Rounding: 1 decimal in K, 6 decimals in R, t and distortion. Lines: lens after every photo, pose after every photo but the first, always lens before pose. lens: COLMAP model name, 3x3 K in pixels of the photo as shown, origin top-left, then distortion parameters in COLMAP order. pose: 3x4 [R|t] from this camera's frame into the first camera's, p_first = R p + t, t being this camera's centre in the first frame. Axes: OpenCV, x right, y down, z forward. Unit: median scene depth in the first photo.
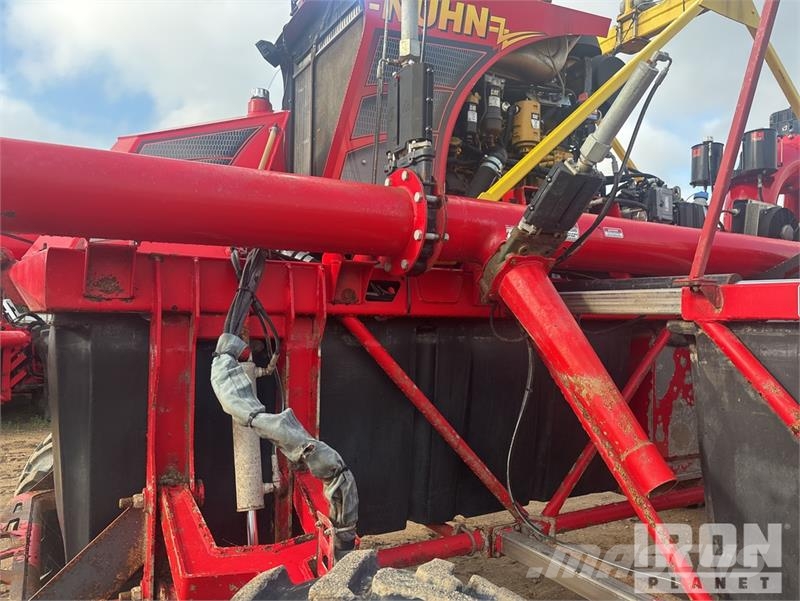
lens RADIAL K [[610.1, 0, 402.5], [0, 610.1, 296.7], [0, 0, 1]] dist [0.017151, 0.001104]
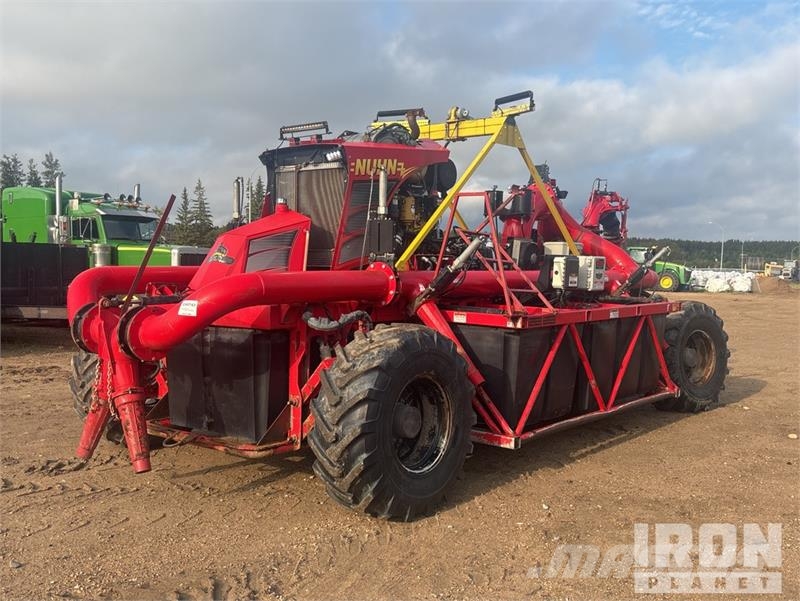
lens RADIAL K [[821.8, 0, 424.6], [0, 821.8, 302.9], [0, 0, 1]] dist [0.057610, -0.002924]
pose [[0.925864, -0.014268, 0.377587, -1.026762], [-0.019624, 0.996123, 0.085759, -0.321949], [-0.377346, -0.086811, 0.921994, -1.972980]]
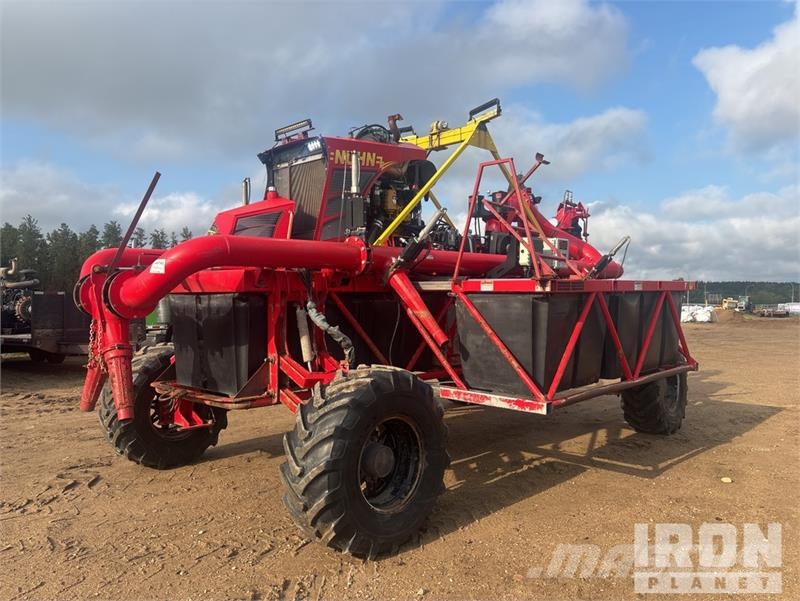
lens RADIAL K [[610.1, 0, 402.5], [0, 610.1, 296.7], [0, 0, 1]] dist [0.017151, 0.001104]
pose [[0.956790, -0.017221, 0.290271, -0.558047], [0.005742, 0.999169, 0.040352, -0.051802], [-0.290725, -0.036942, 0.956093, -1.553854]]
